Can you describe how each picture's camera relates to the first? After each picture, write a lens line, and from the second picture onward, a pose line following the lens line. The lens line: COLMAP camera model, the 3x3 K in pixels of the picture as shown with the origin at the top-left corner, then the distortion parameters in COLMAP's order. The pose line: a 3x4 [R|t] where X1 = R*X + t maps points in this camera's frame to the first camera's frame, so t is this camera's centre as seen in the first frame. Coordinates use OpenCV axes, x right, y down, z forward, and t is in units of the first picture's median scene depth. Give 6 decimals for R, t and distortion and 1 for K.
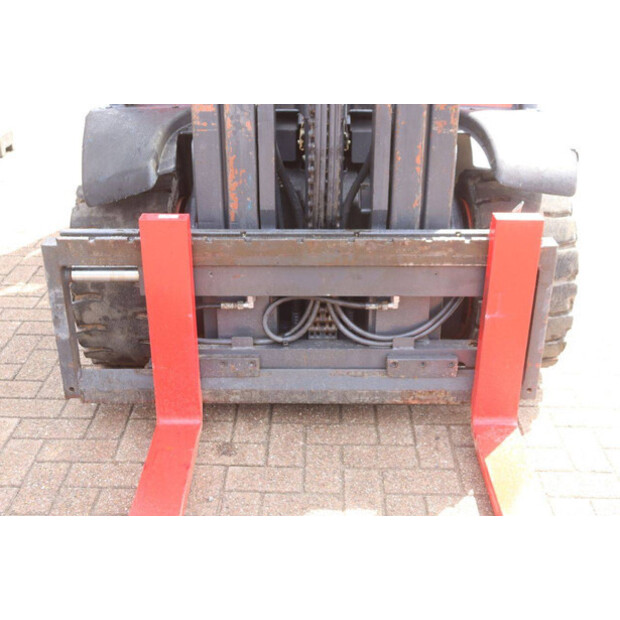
lens RADIAL K [[809.3, 0, 313.6], [0, 809.3, 305.2], [0, 0, 1]] dist [0.056862, 0.000000]
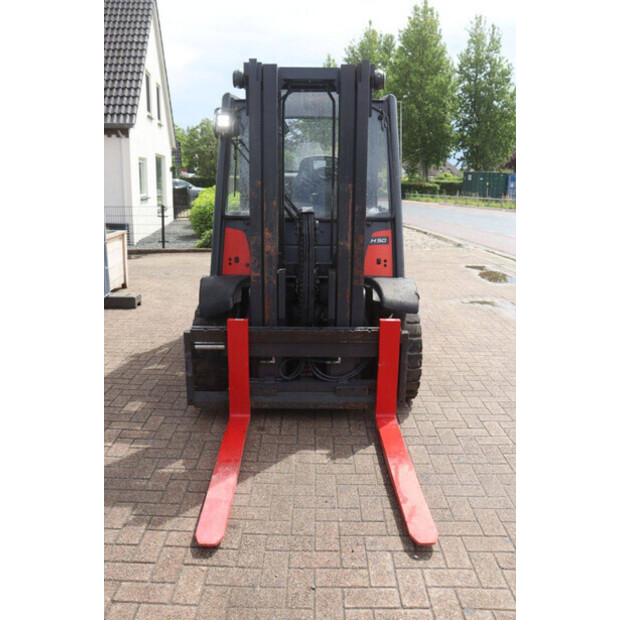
lens RADIAL K [[564.6, 0, 307.1], [0, 564.6, 306.6], [0, 0, 1]] dist [-0.087605, 0.066968]
pose [[0.999998, 0.002115, -0.000617, 0.014155], [-0.002197, 0.978456, -0.206445, 0.170639], [0.000167, 0.206446, 0.978458, -0.533757]]
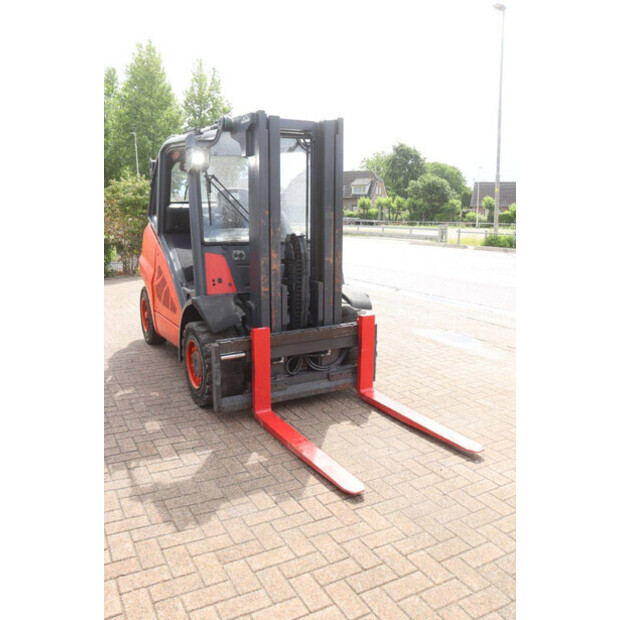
lens RADIAL K [[543.0, 0, 309.2], [0, 543.0, 309.1], [0, 0, 1]] dist [-0.089905, 0.006442]
pose [[0.869995, -0.099274, 0.482963, -0.836311], [0.212179, 0.959565, -0.184972, 0.182354], [-0.445072, 0.263399, 0.855881, -0.591189]]
